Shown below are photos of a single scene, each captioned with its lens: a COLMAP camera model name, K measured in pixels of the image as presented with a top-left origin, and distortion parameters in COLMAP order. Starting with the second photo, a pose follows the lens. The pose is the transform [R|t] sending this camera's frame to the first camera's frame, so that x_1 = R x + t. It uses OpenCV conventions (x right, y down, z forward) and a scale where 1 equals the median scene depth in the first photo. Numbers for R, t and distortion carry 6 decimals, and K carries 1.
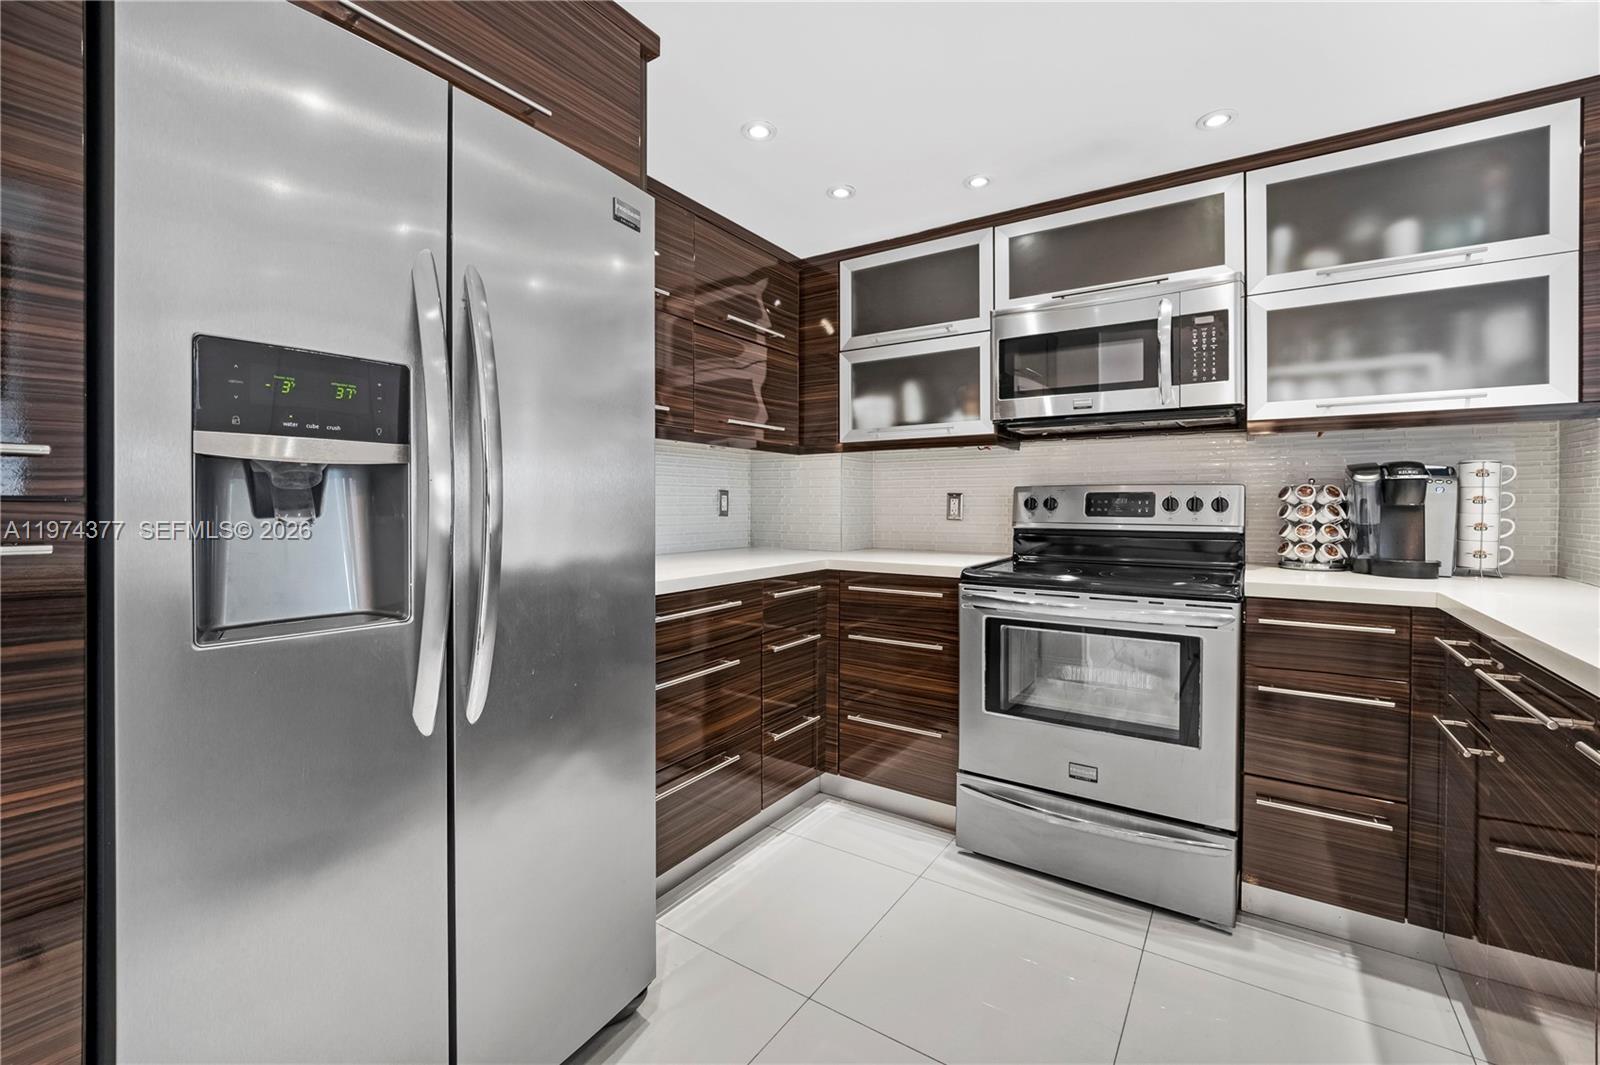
lens RADIAL K [[665.8, 0, 808.6], [0, 665.8, 496.3], [0, 0, 1]] dist [-0.018788, 0.003728]
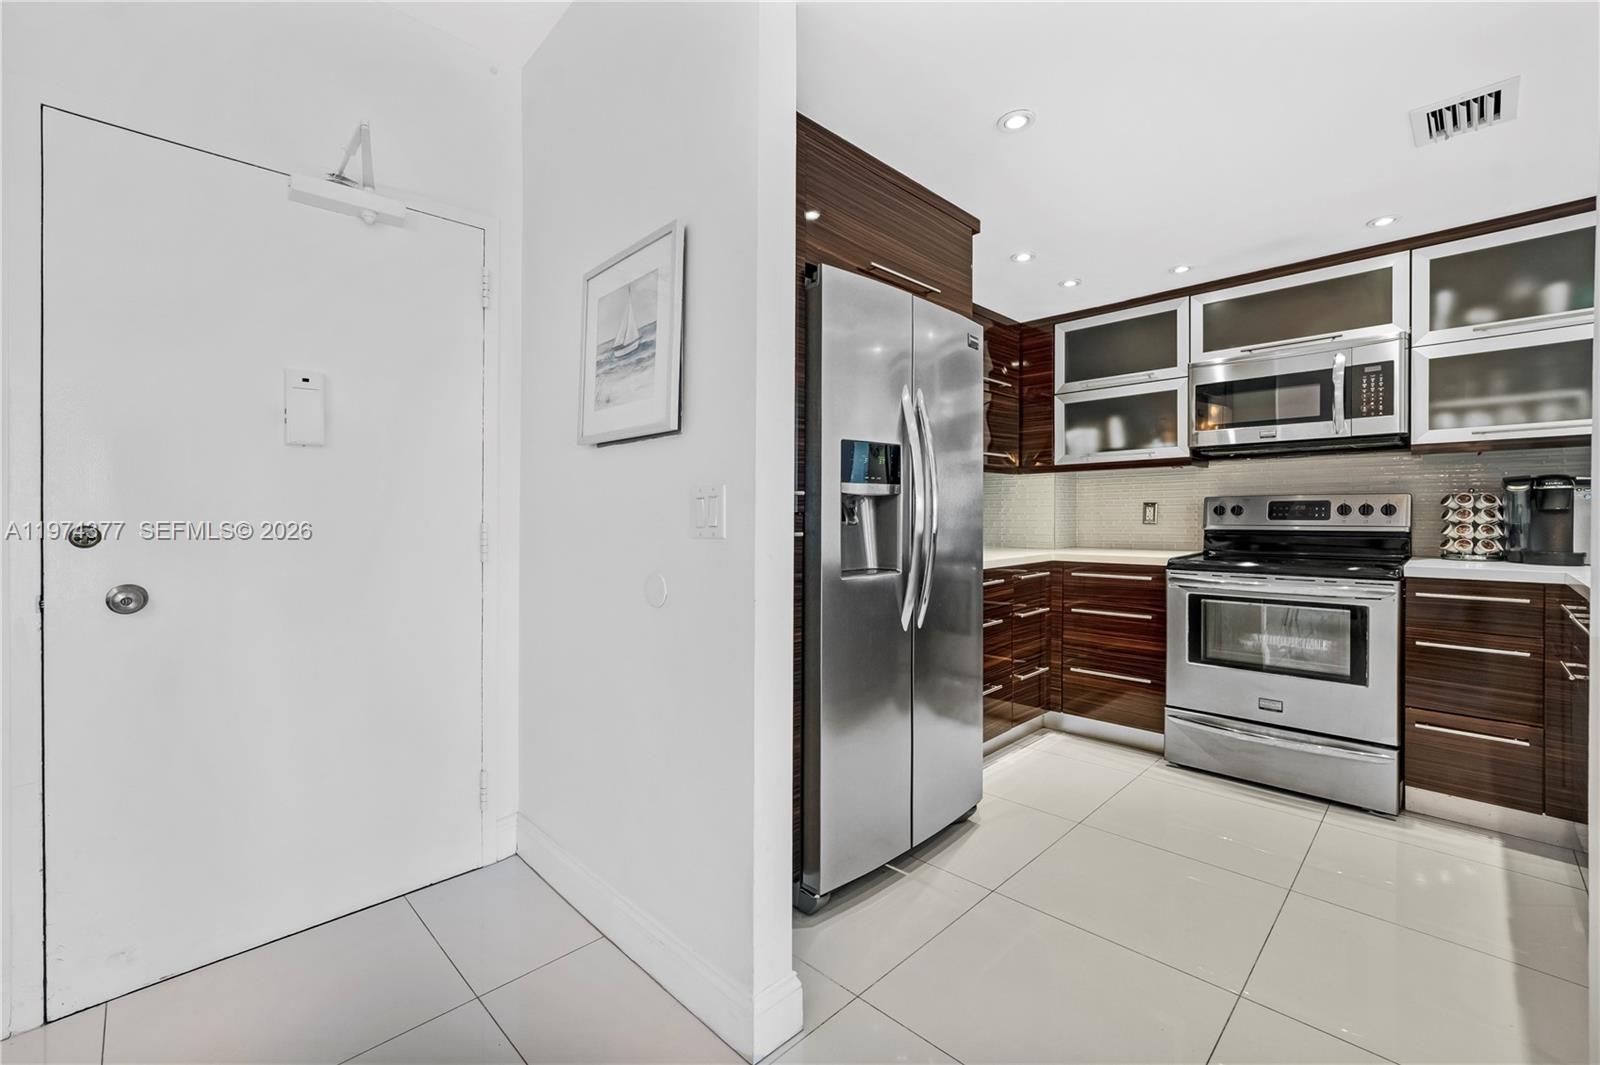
lens RADIAL K [[665.8, 0, 780.0], [0, 665.8, 514.8], [0, 0, 1]] dist [-0.018788, 0.003728]
pose [[0.978052, -0.008429, -0.208192, -0.285713], [0.011882, 0.999812, 0.015340, -0.011630], [0.208023, -0.017477, 0.977968, -0.526983]]
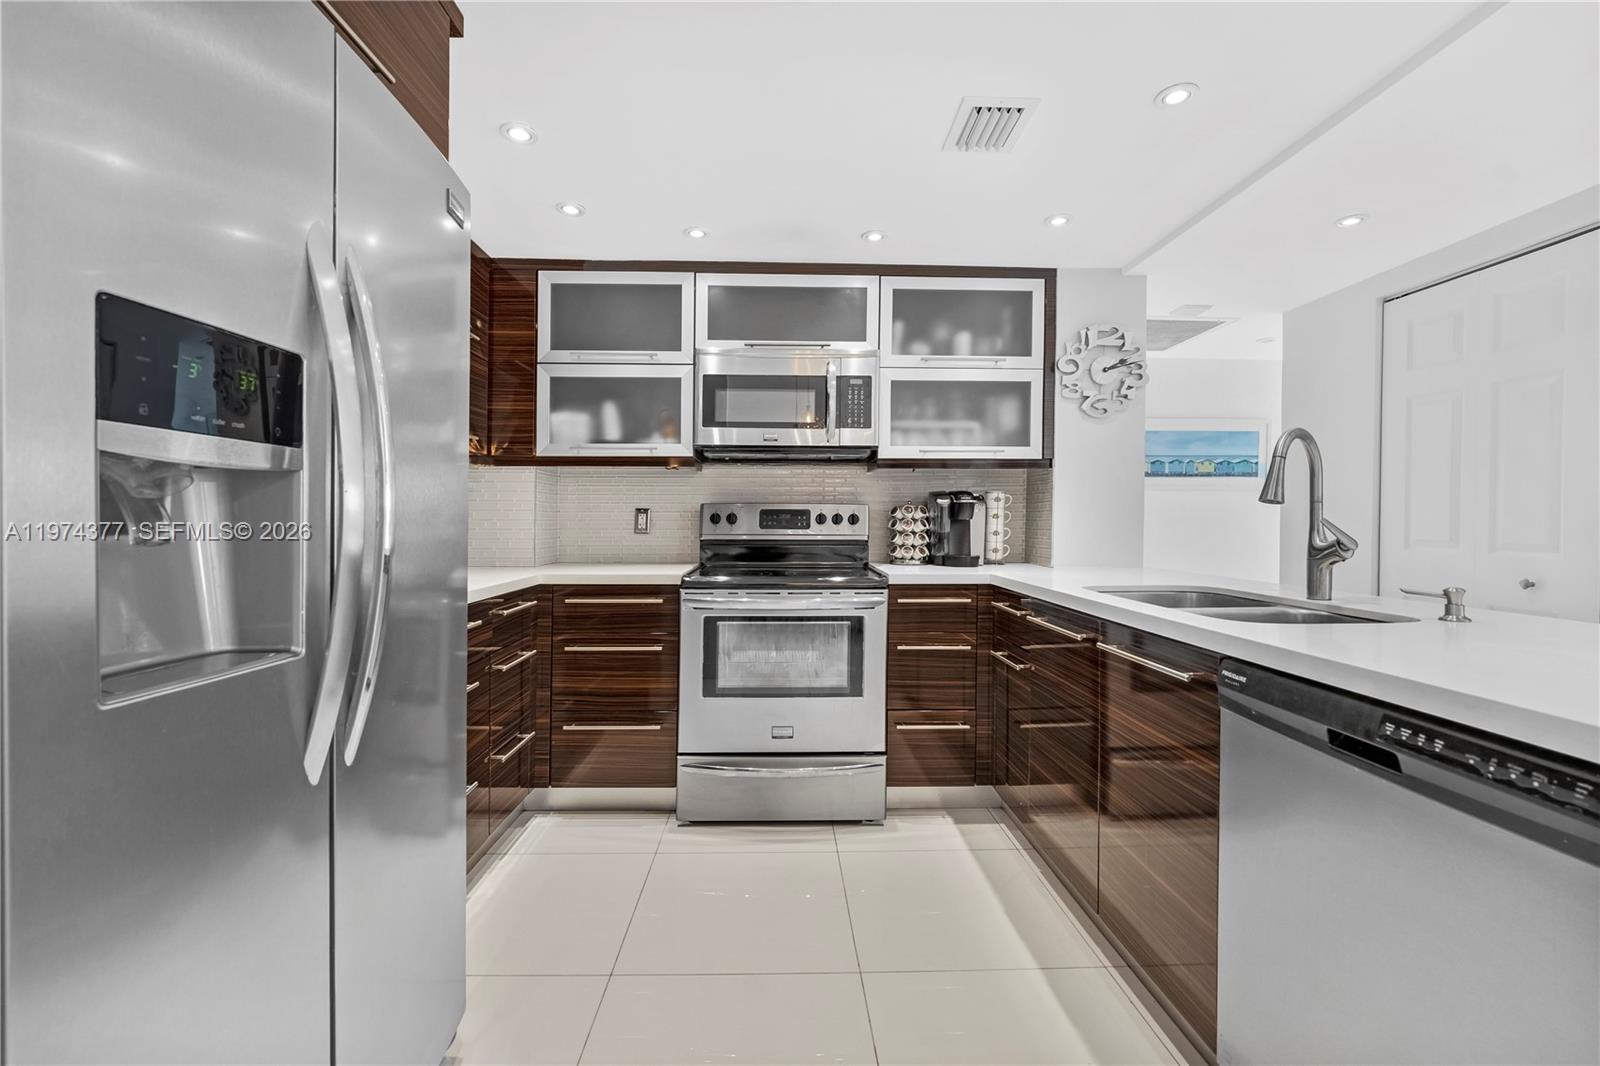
lens RADIAL K [[674.3, 0, 781.8], [0, 674.3, 524.6], [0, 0, 1]] dist [-0.007321, 0.000244]
pose [[0.816902, -0.003835, 0.576763, -0.314525], [-0.008213, 0.999799, 0.018281, -0.000236], [-0.576717, -0.019671, 0.816707, -0.034274]]
